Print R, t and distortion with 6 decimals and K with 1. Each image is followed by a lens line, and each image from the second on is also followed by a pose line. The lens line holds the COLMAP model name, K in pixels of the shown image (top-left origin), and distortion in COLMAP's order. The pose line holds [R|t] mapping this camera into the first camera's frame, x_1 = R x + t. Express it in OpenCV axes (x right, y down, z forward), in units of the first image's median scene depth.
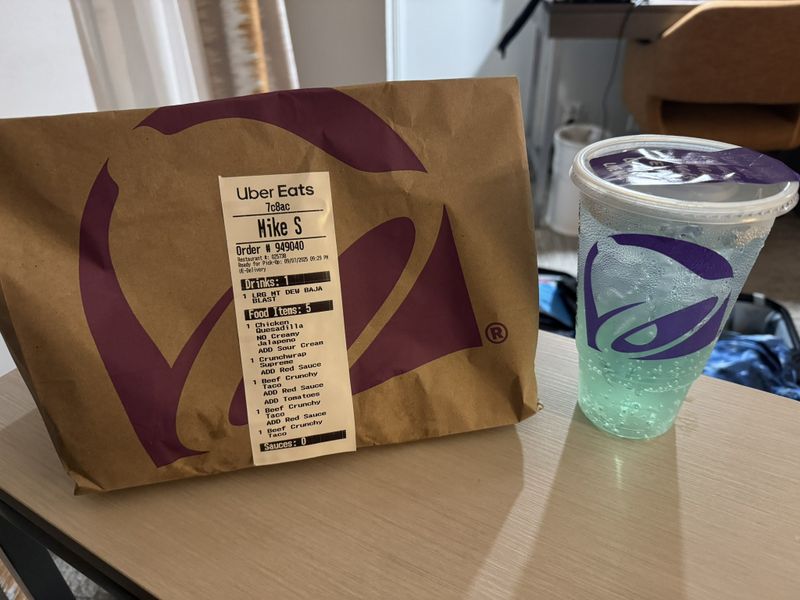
lens RADIAL K [[556.0, 0, 400.0], [0, 556.0, 300.0], [0, 0, 1]] dist [0.067634, -0.096779]
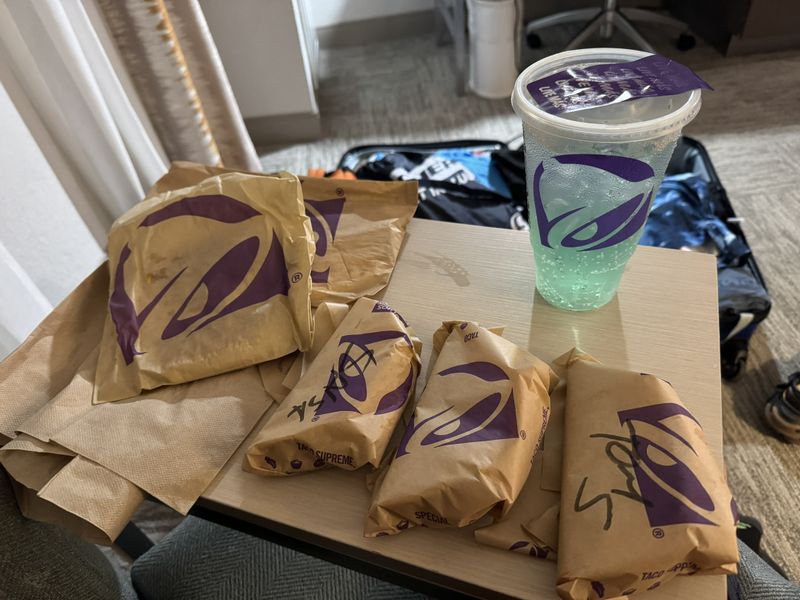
lens RADIAL K [[567.6, 0, 402.7], [0, 567.6, 289.8], [0, 0, 1]] dist [0.161883, -0.284334]
pose [[0.976928, -0.190332, 0.096877, -0.087580], [0.166949, 0.963479, 0.209373, -0.132313], [-0.133189, -0.188369, 0.973025, -0.157657]]
